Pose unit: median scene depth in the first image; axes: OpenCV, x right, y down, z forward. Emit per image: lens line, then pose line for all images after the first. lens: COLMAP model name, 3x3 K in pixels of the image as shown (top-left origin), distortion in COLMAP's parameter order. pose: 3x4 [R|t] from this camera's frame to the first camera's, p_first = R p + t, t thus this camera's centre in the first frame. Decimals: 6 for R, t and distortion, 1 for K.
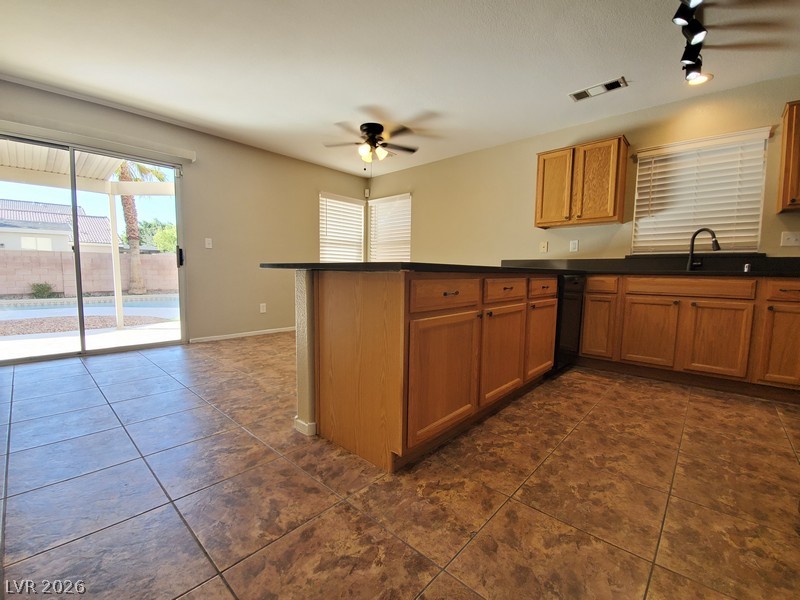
lens RADIAL K [[339.9, 0, 397.2], [0, 339.9, 302.7], [0, 0, 1]] dist [0.013503, -0.018701]
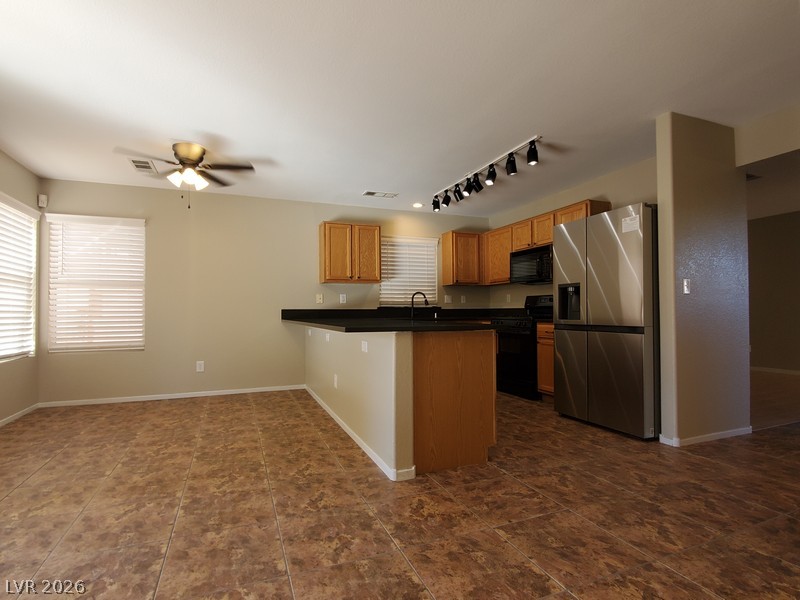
lens RADIAL K [[406.6, 0, 380.0], [0, 406.6, 305.0], [0, 0, 1]] dist [0.002346, -0.013981]
pose [[0.456021, -0.001674, 0.889967, -1.228292], [0.093099, 0.994601, -0.045834, -0.103918], [-0.885086, 0.103757, 0.453715, 0.350148]]
